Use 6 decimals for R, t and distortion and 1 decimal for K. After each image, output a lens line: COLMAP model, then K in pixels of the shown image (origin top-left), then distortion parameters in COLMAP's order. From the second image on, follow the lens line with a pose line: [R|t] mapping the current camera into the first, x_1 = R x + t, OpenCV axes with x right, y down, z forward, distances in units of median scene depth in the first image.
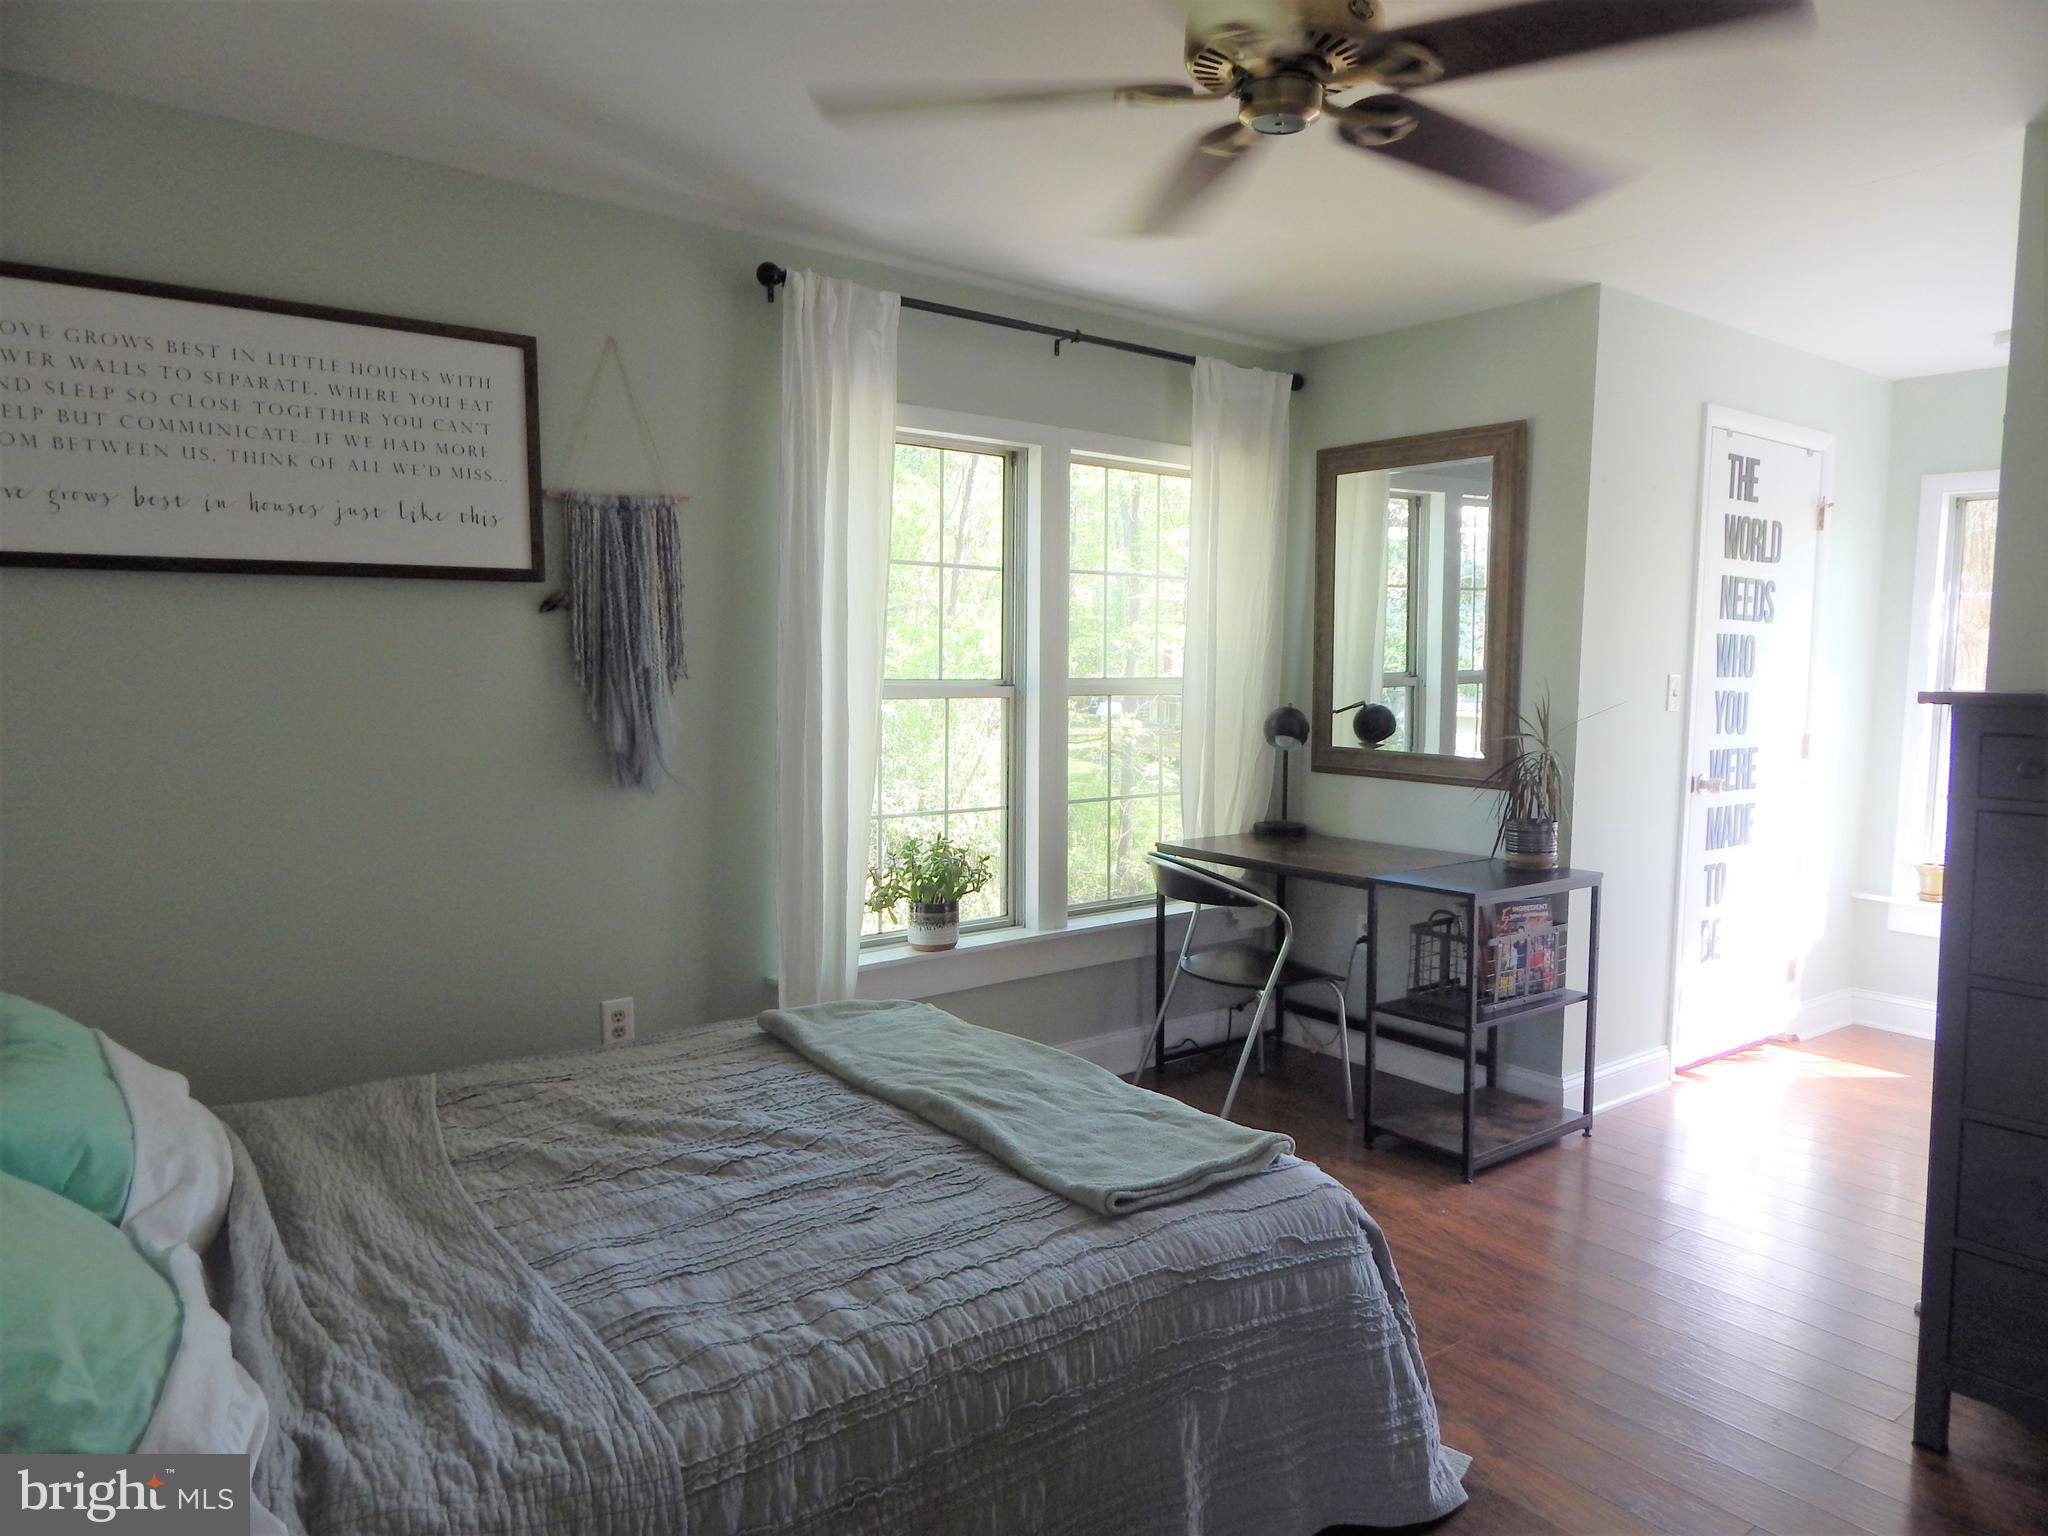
lens RADIAL K [[1339.7, 0, 1024.0], [0, 1339.7, 768.0], [0, 0, 1]] dist [0.005026, 0.000407]
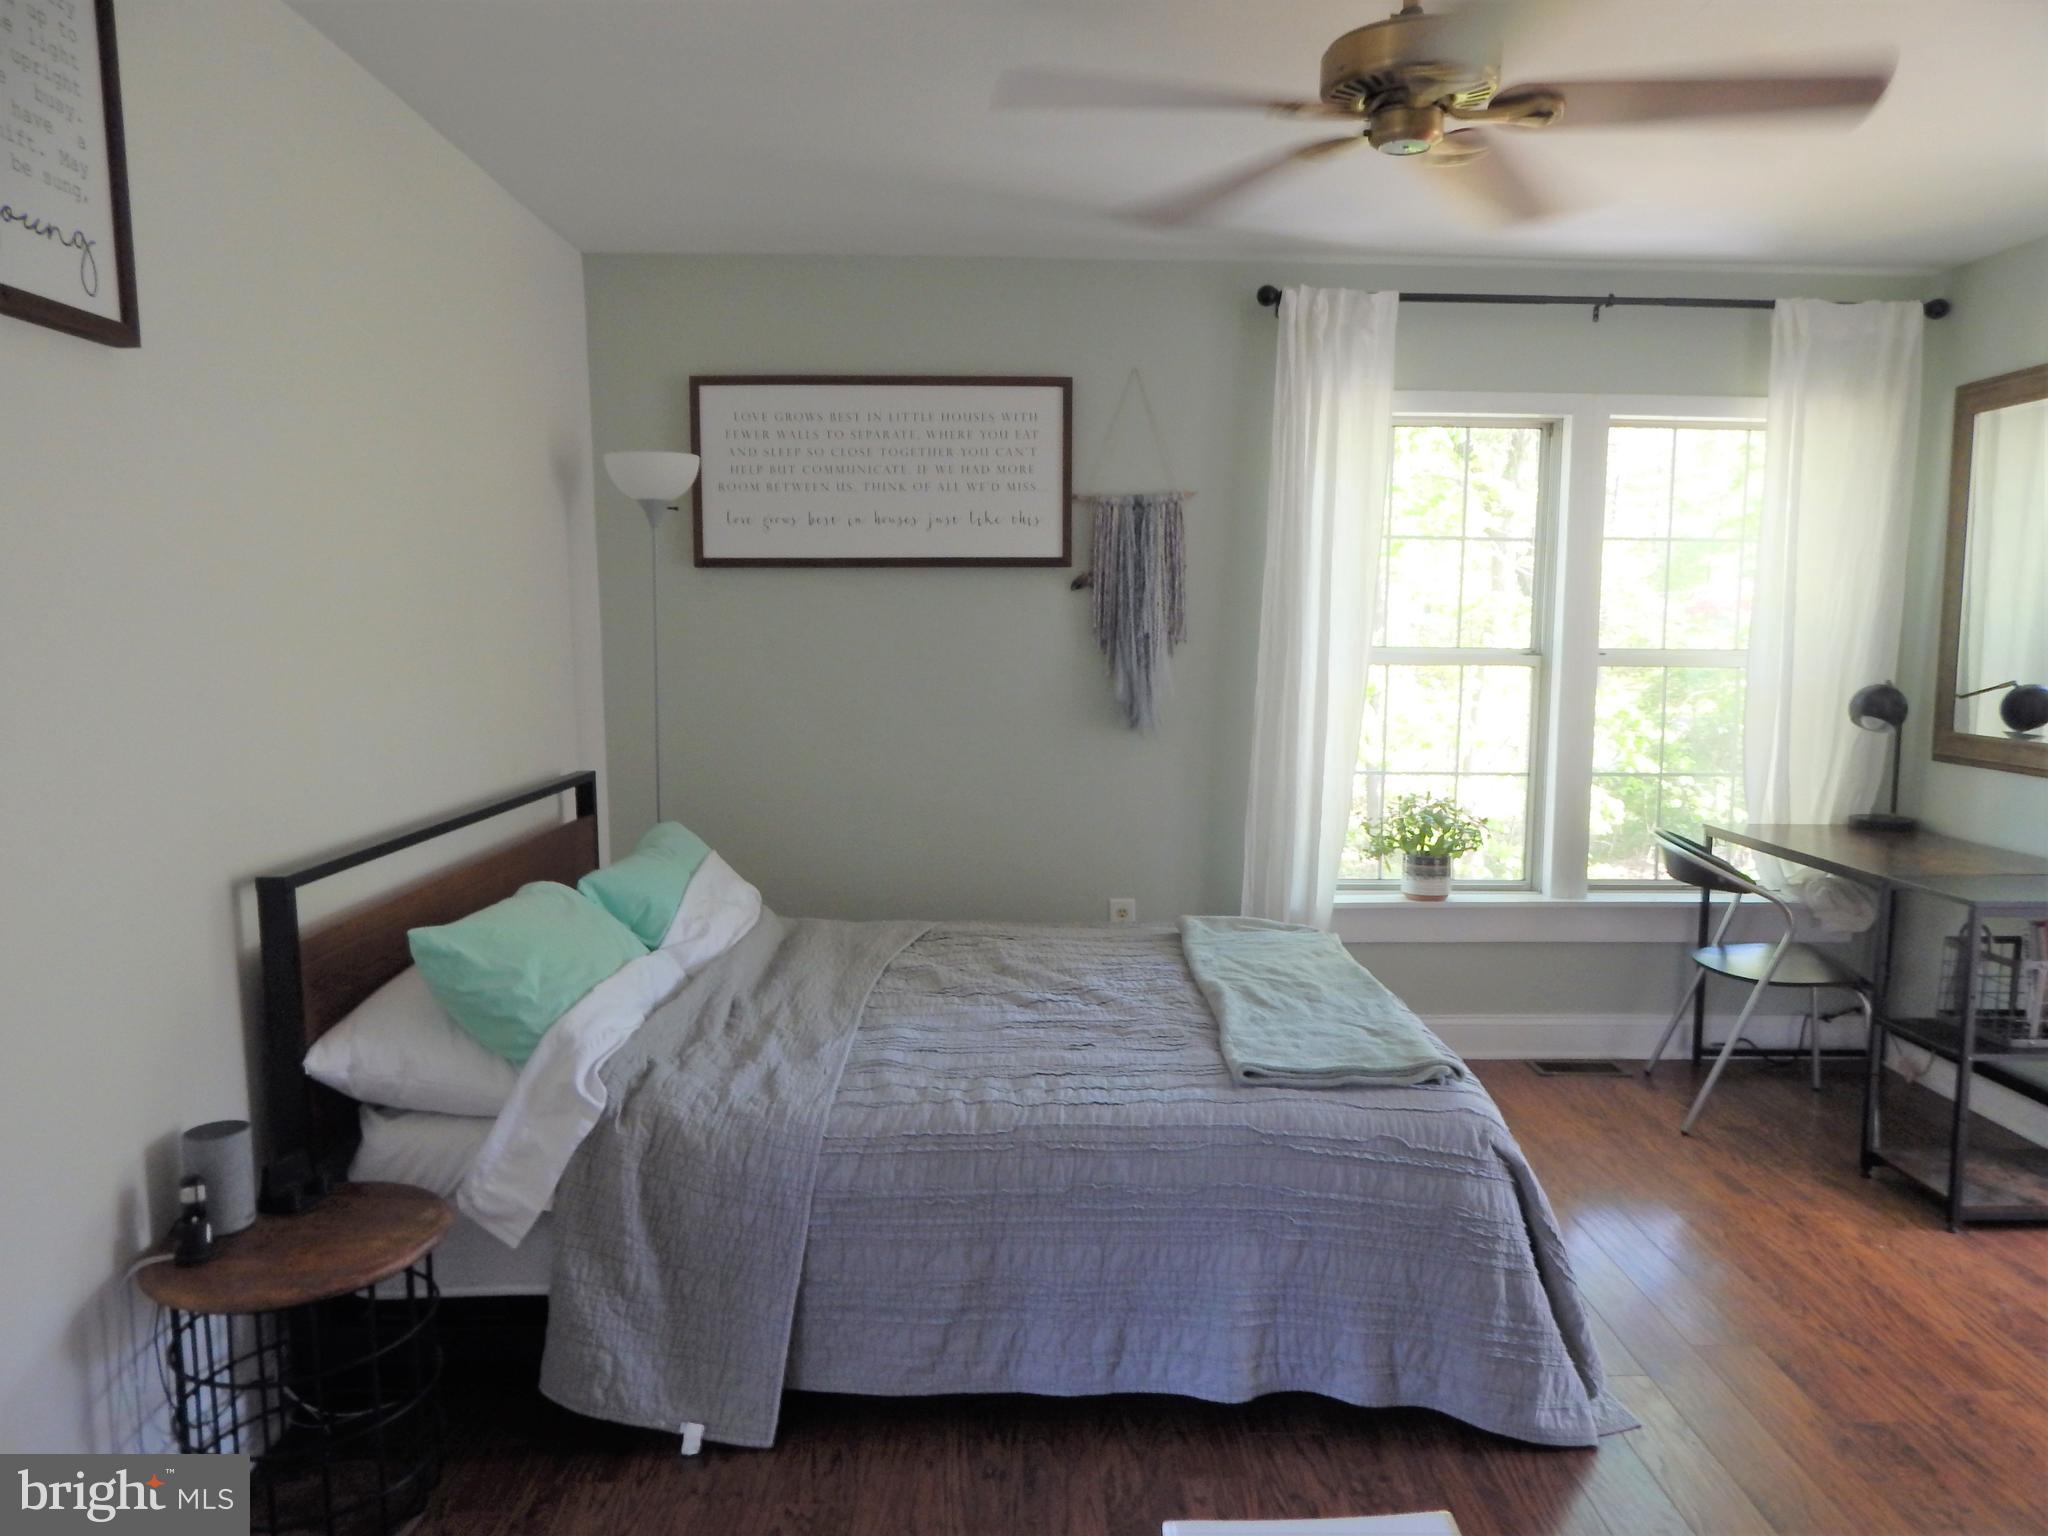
lens RADIAL K [[1329.0, 0, 1035.7], [0, 1329.0, 766.7], [0, 0, 1]] dist [-0.003032, -0.004872]
pose [[0.803387, 0.062661, -0.592151, 0.402016], [-0.051226, 0.998034, 0.036112, 0.009232], [0.593250, 0.001322, 0.805017, -0.051420]]
